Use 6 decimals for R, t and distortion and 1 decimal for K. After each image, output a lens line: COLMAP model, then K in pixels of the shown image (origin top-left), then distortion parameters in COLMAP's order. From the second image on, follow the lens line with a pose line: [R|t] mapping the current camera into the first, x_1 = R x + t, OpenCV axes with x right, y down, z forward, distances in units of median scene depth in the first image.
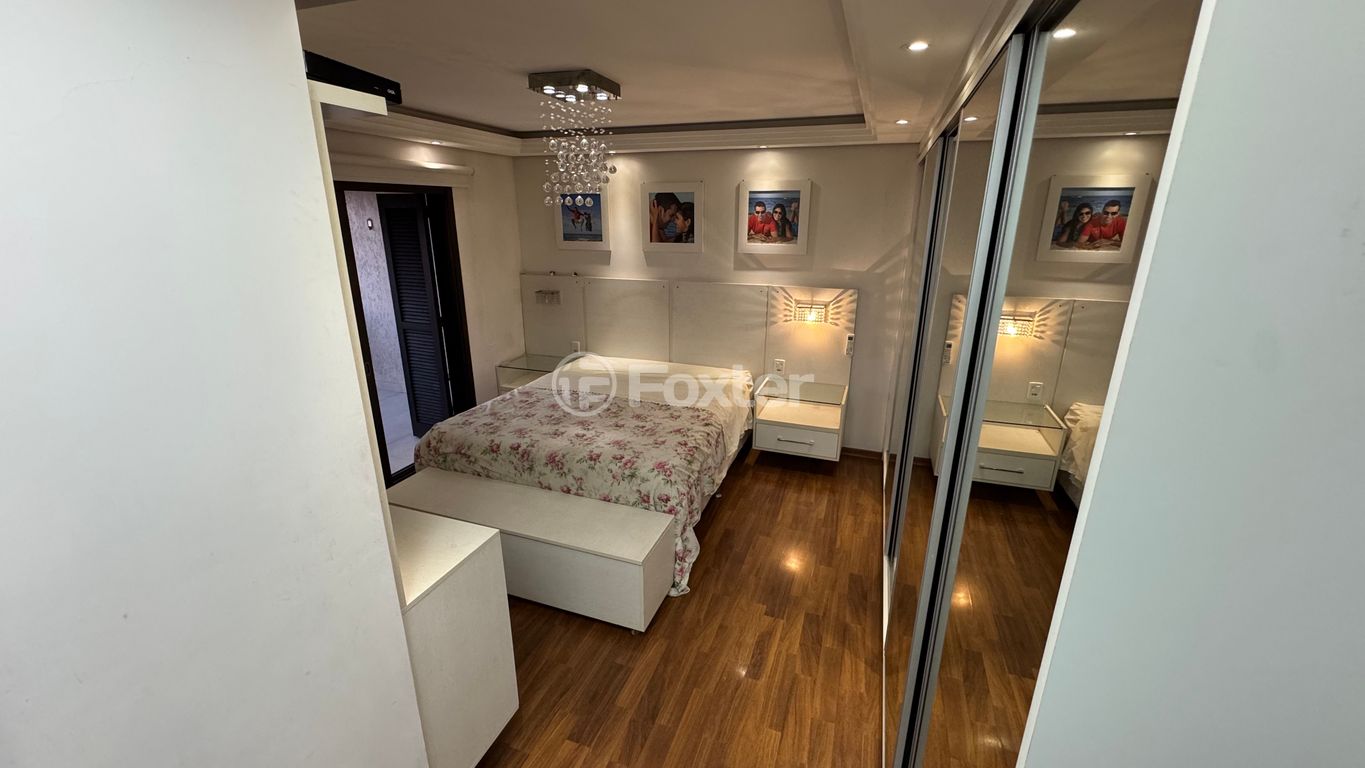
lens RADIAL K [[542.2, 0, 684.1], [0, 542.2, 380.5], [0, 0, 1]] dist [0.002840, -0.000109]
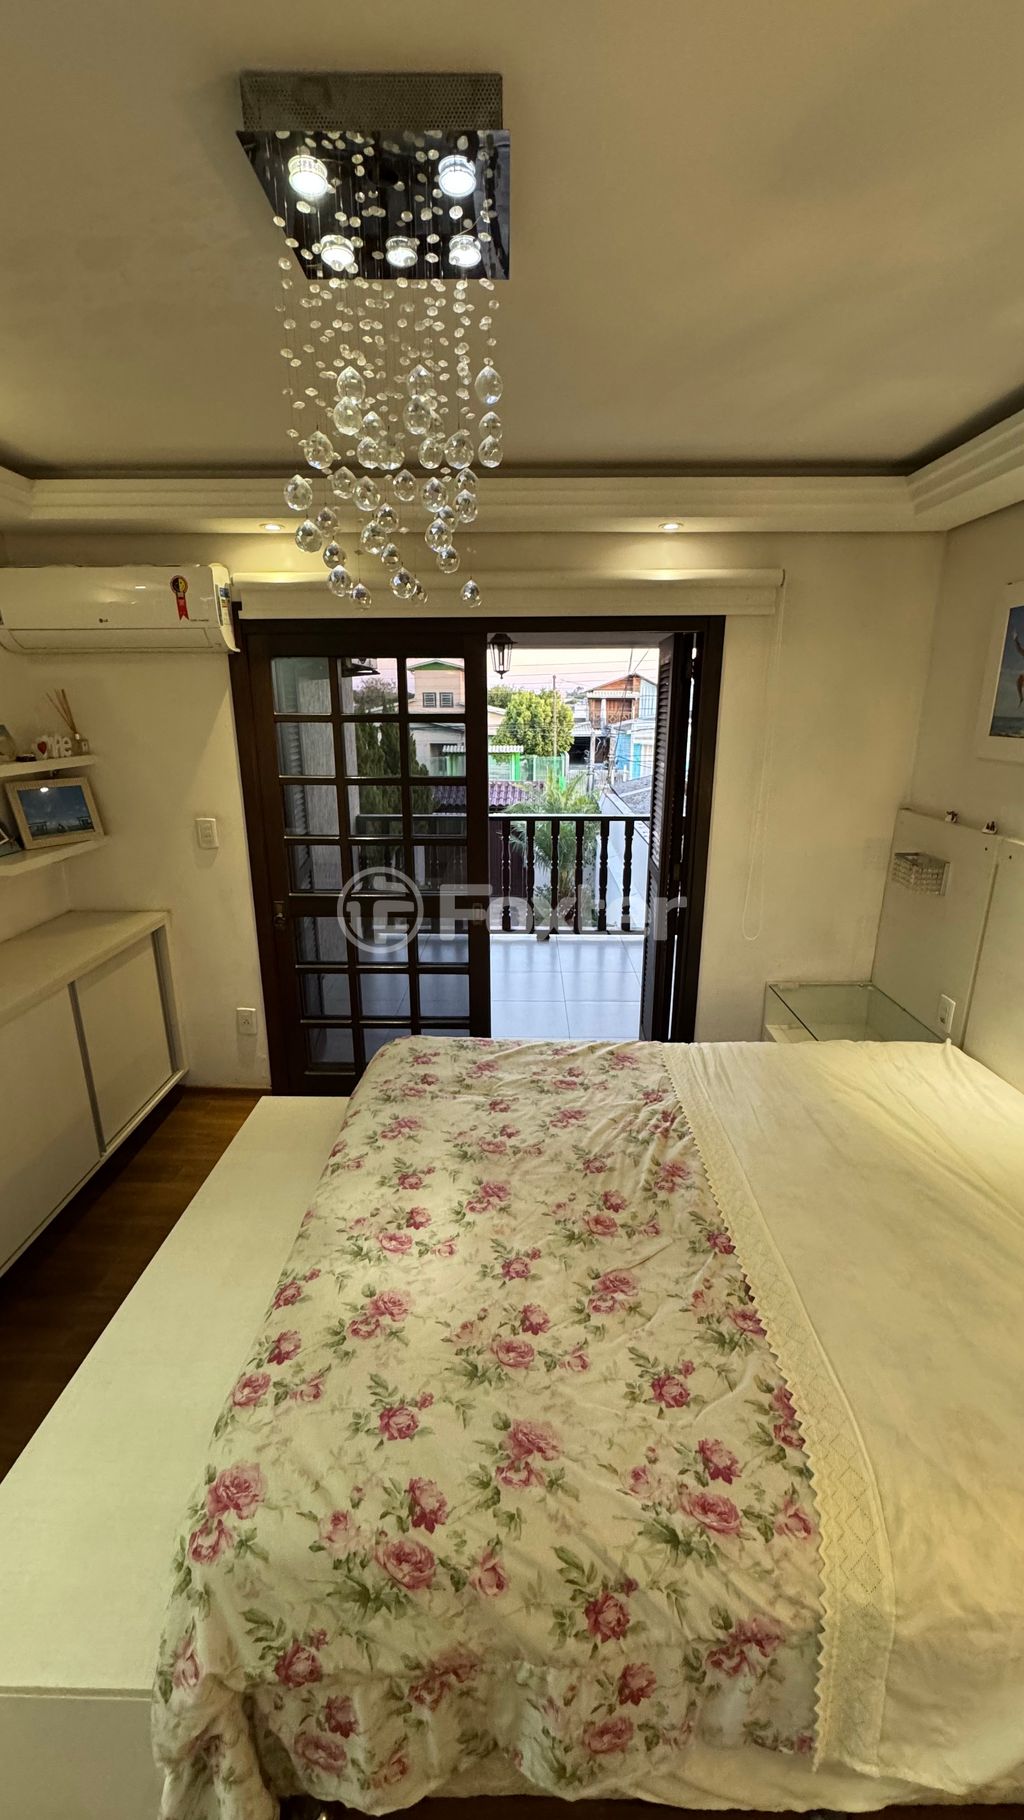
lens RADIAL K [[723.0, 0, 511.5], [0, 723.0, 914.1], [0, 0, 1]] dist [0.002840, -0.000109]
pose [[0.328689, 0.262713, -0.907163, 0.233102], [-0.277656, 0.944965, 0.173058, -0.205193], [0.902702, 0.194997, 0.383543, 0.806605]]
